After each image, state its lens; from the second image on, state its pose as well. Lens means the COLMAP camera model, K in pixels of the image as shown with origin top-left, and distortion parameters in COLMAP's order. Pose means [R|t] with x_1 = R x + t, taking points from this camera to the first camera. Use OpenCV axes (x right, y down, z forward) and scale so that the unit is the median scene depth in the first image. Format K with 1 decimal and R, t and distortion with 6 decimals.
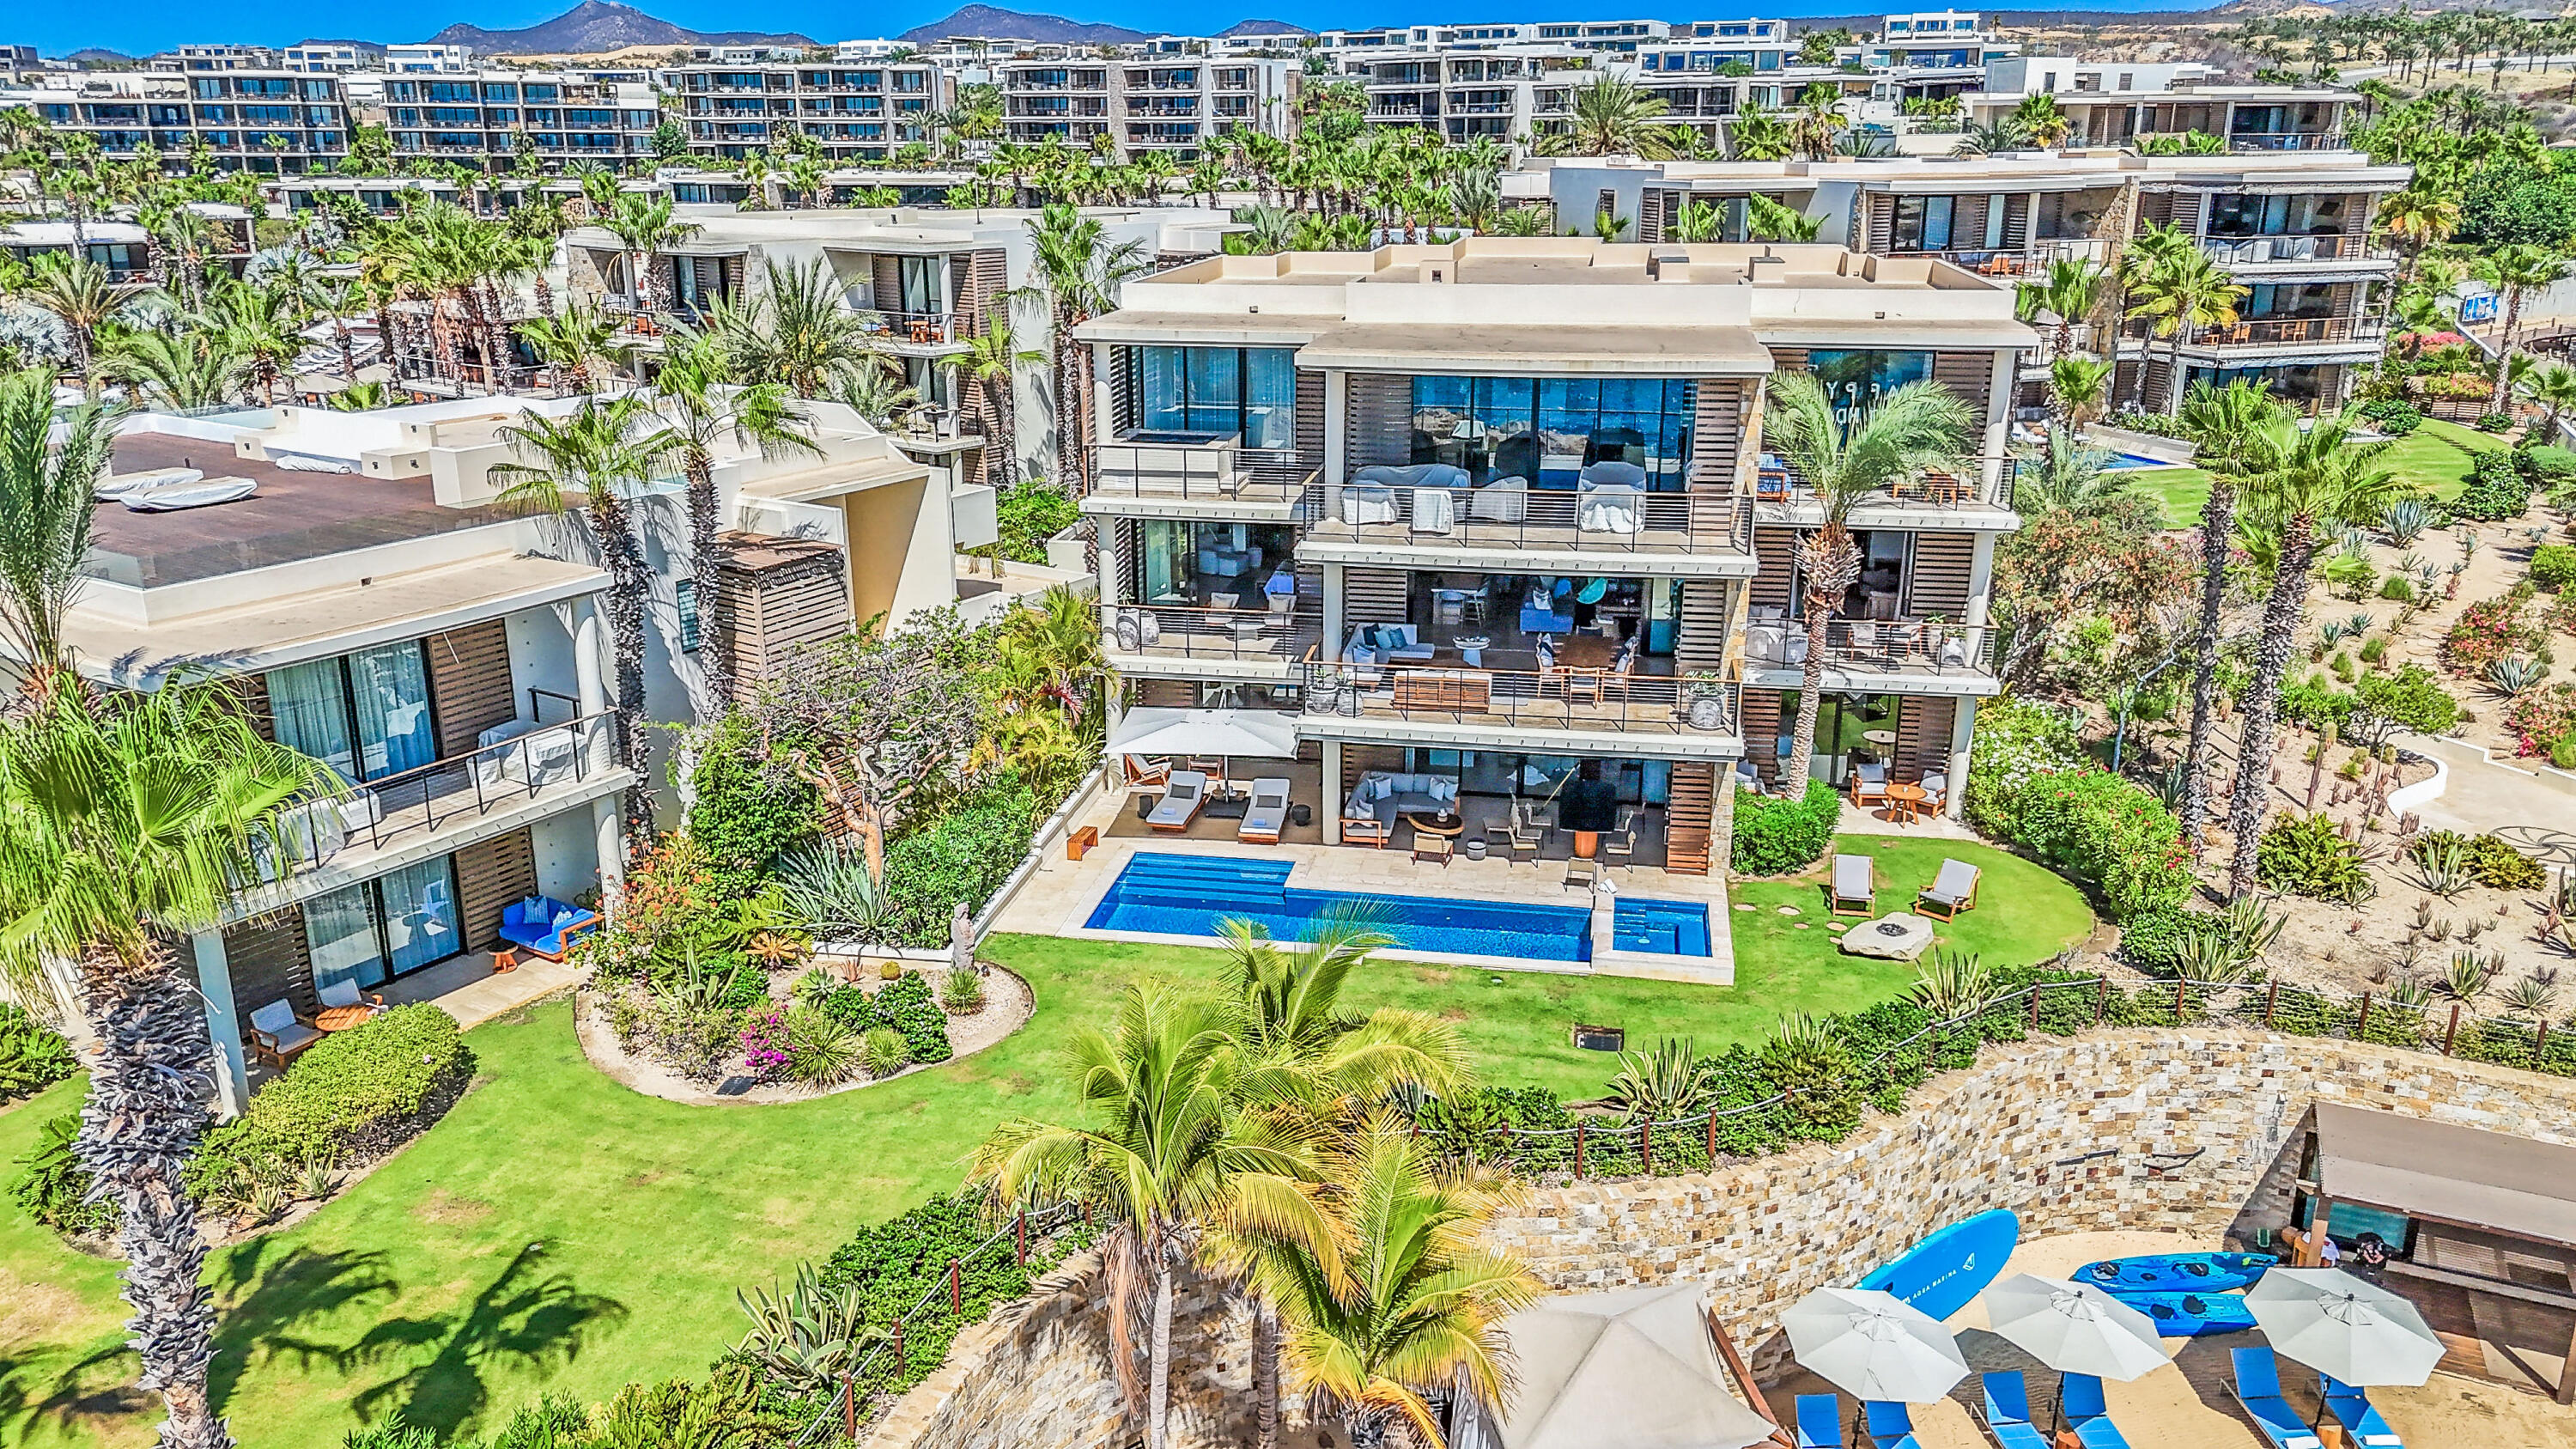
lens RADIAL K [[1898.2, 0, 1288.0], [0, 1898.2, 724.5], [0, 0, 1]] dist [0.100712, -0.118813]
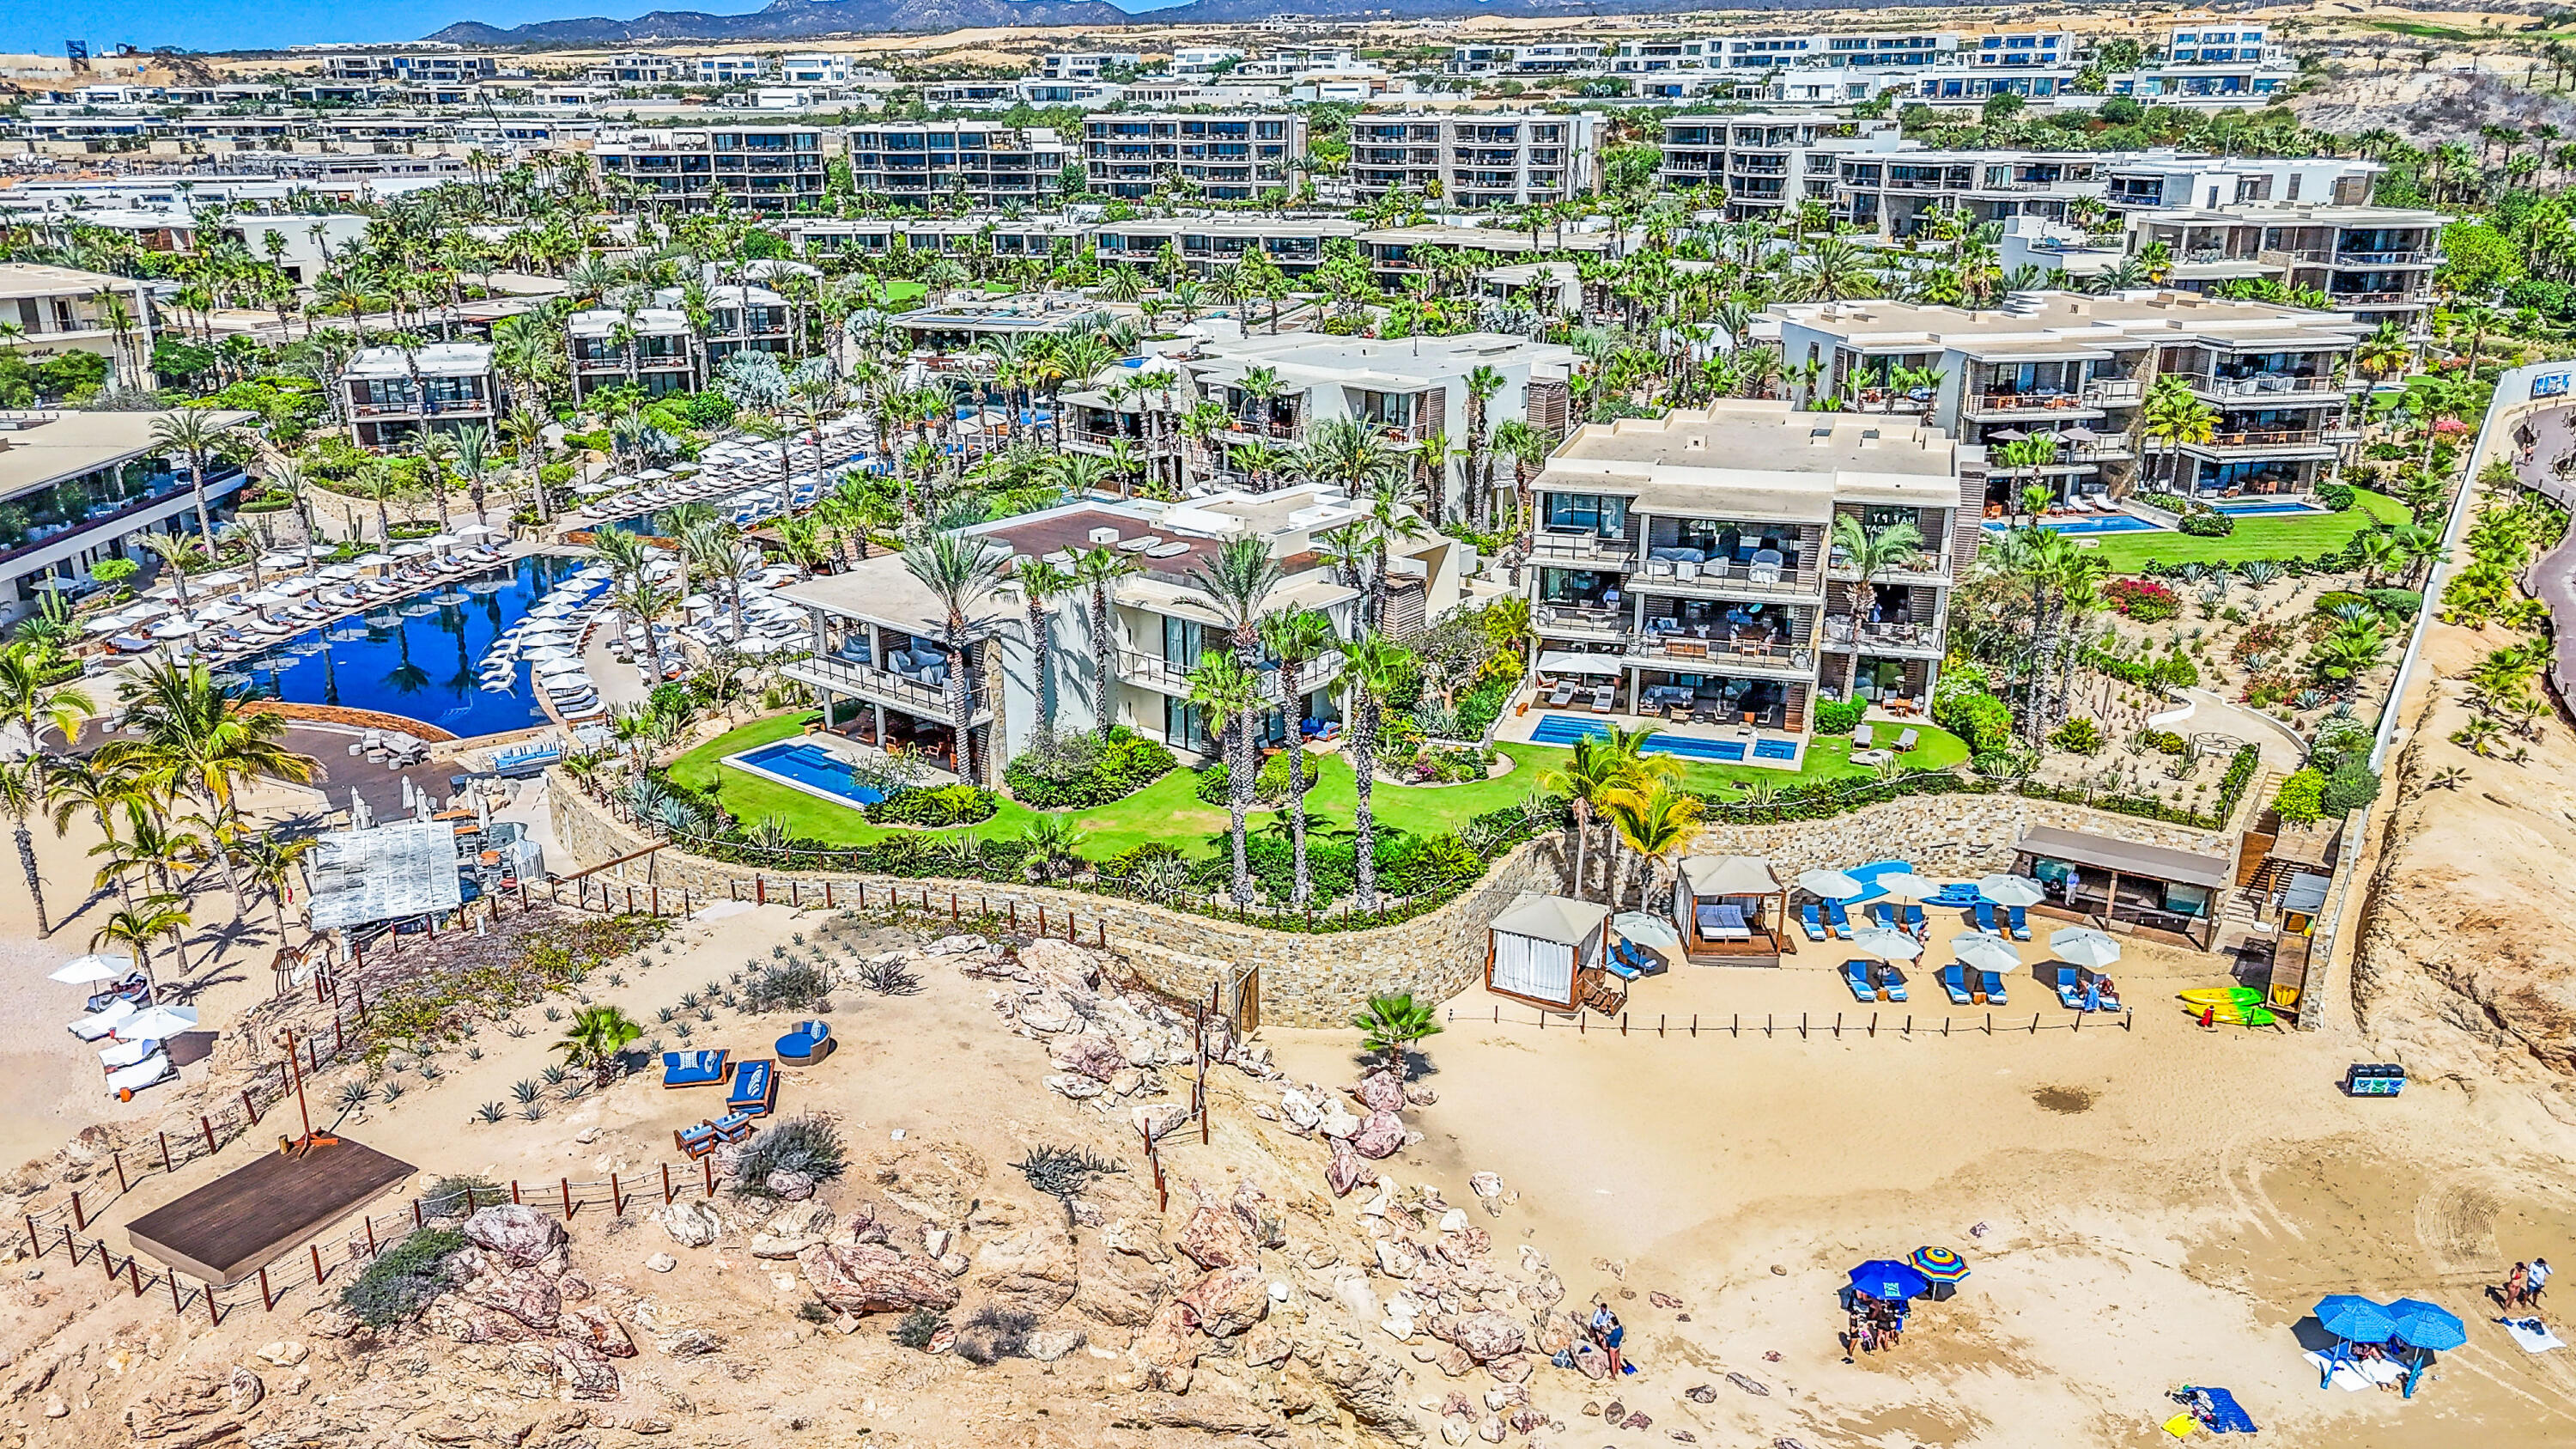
lens RADIAL K [[1898.2, 0, 1288.0], [0, 1898.2, 724.5], [0, 0, 1]] dist [0.100712, -0.118813]
pose [[0.989949, 0.042457, -0.134903, -0.076368], [-0.039698, 0.998945, 0.023083, 0.037831], [0.135740, -0.017496, 0.990590, -1.270986]]
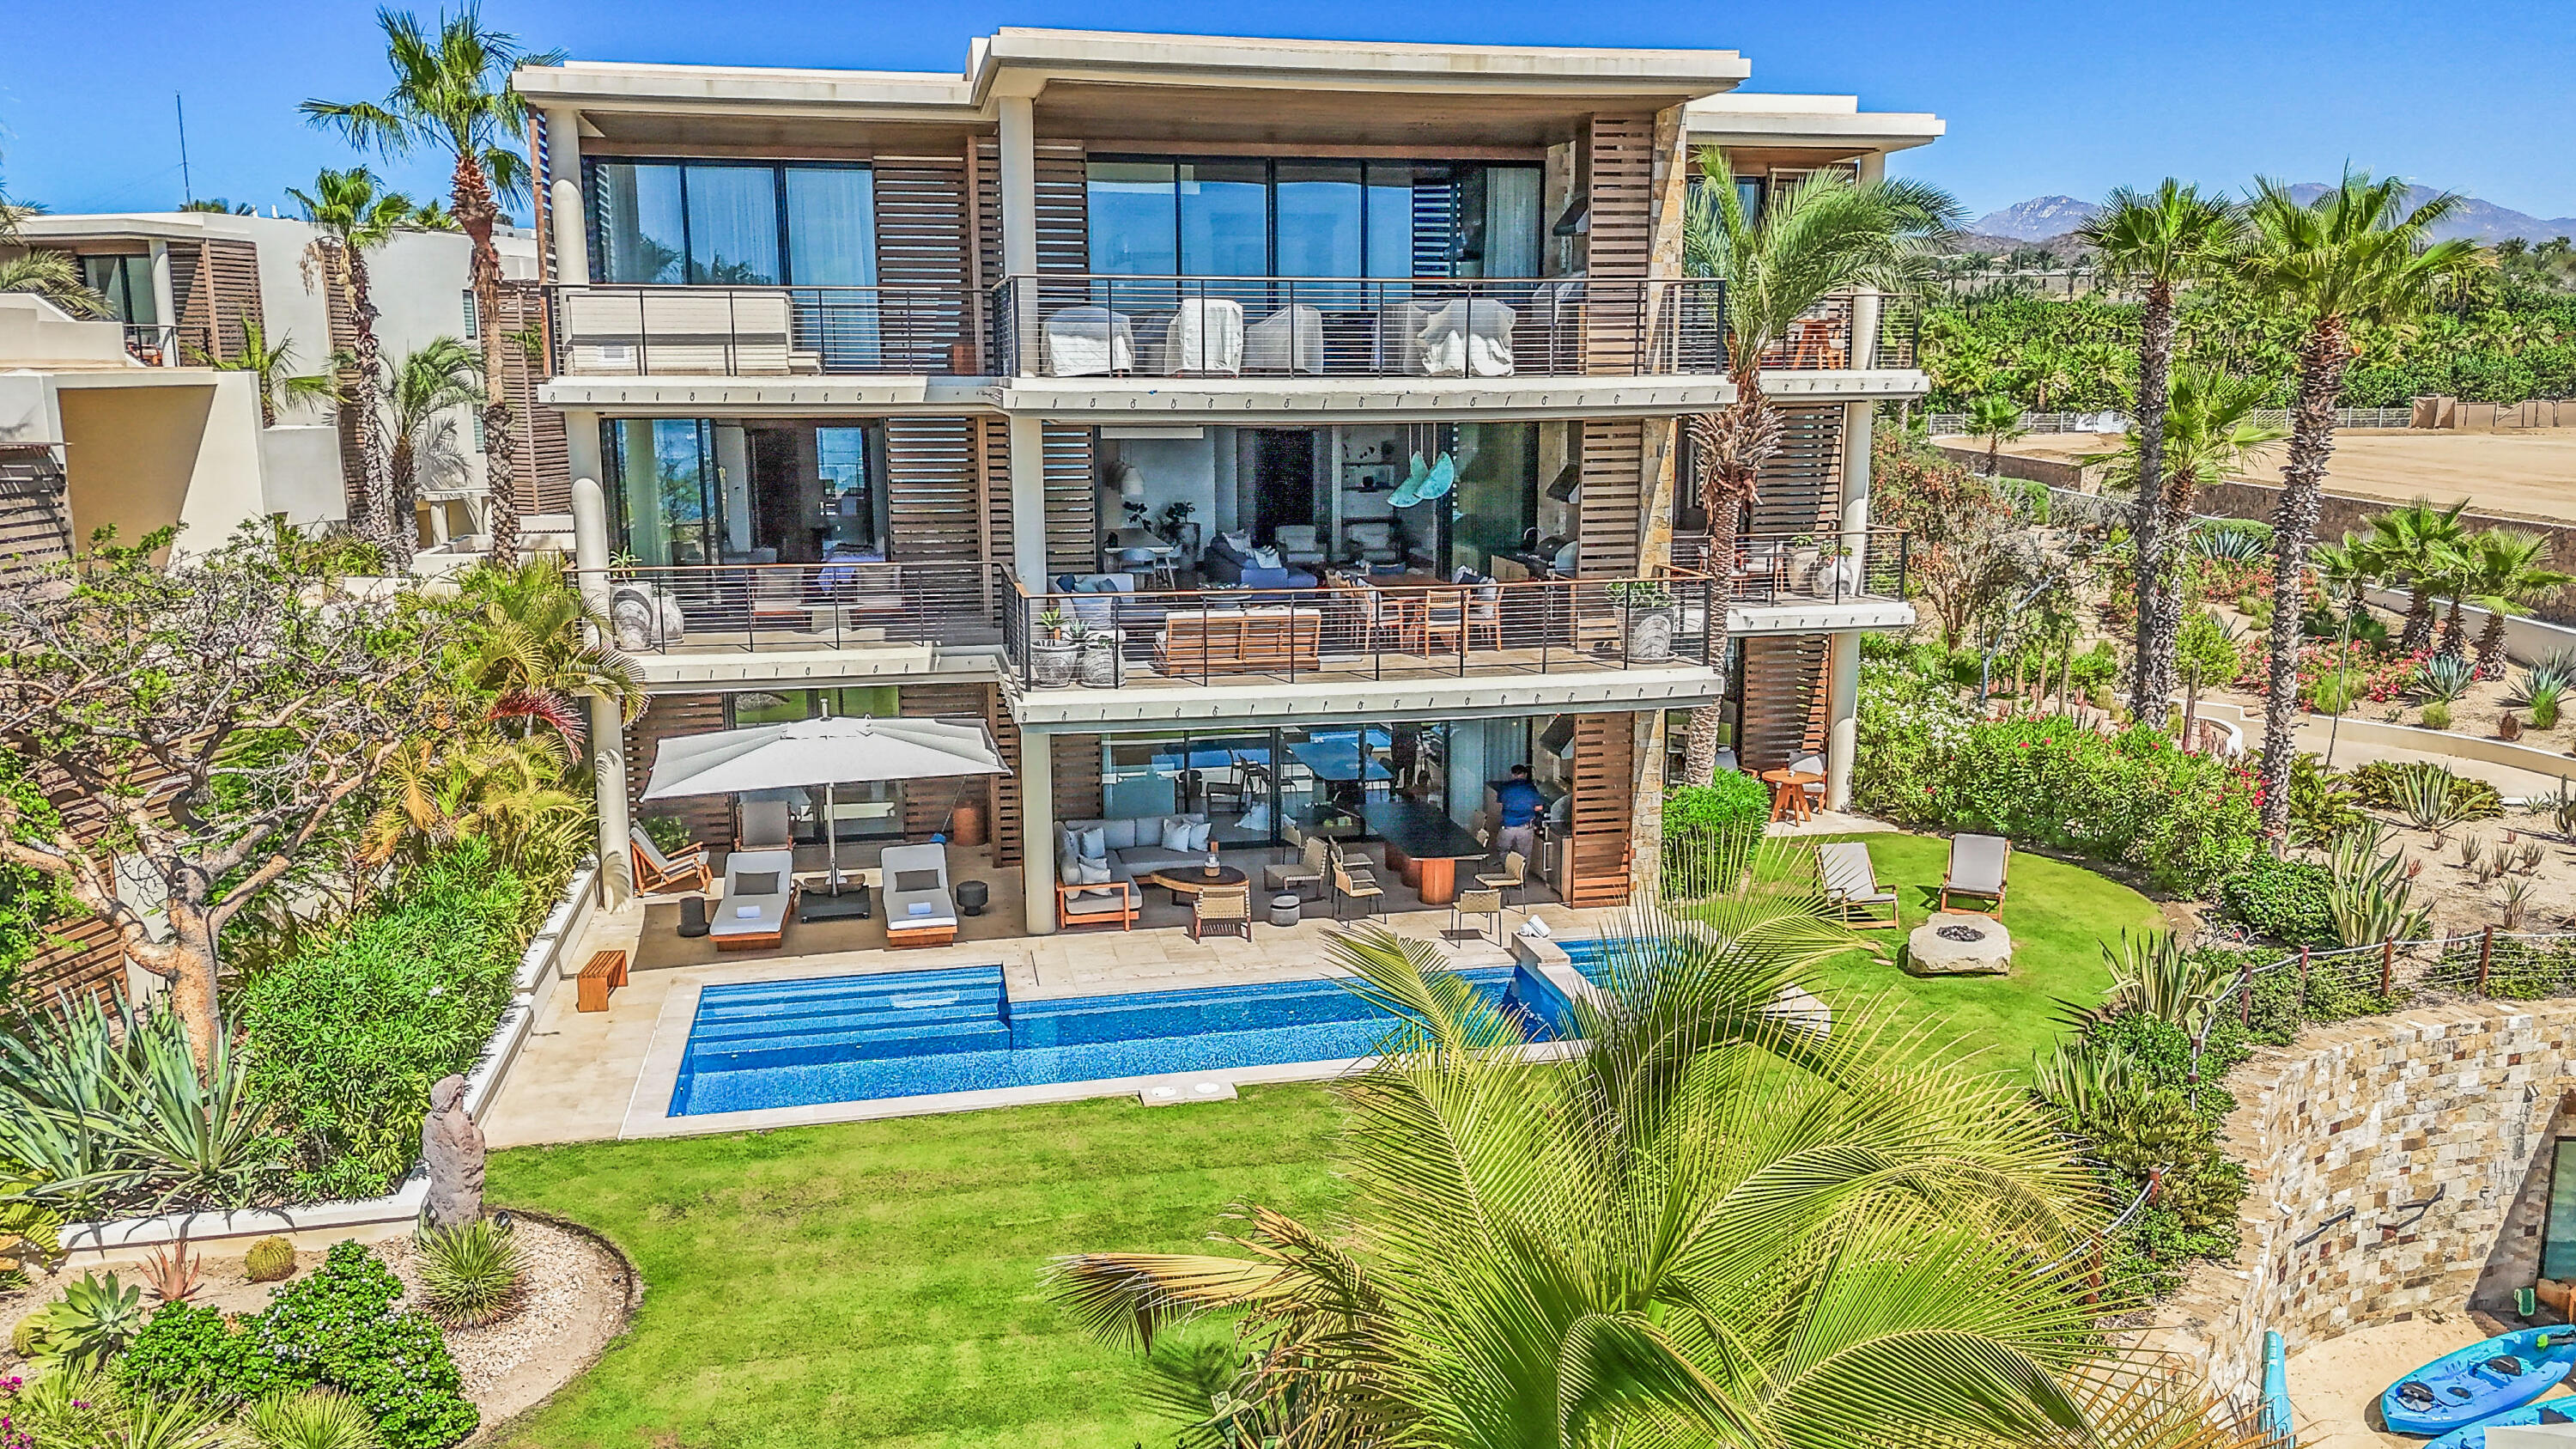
lens RADIAL K [[1898.2, 0, 1288.0], [0, 1898.2, 724.5], [0, 0, 1]] dist [0.100712, -0.118813]
pose [[0.928060, -0.071730, 0.365459, -0.119379], [0.113006, 0.989250, -0.092810, 0.061738], [-0.354873, 0.127432, 0.926189, 0.401621]]
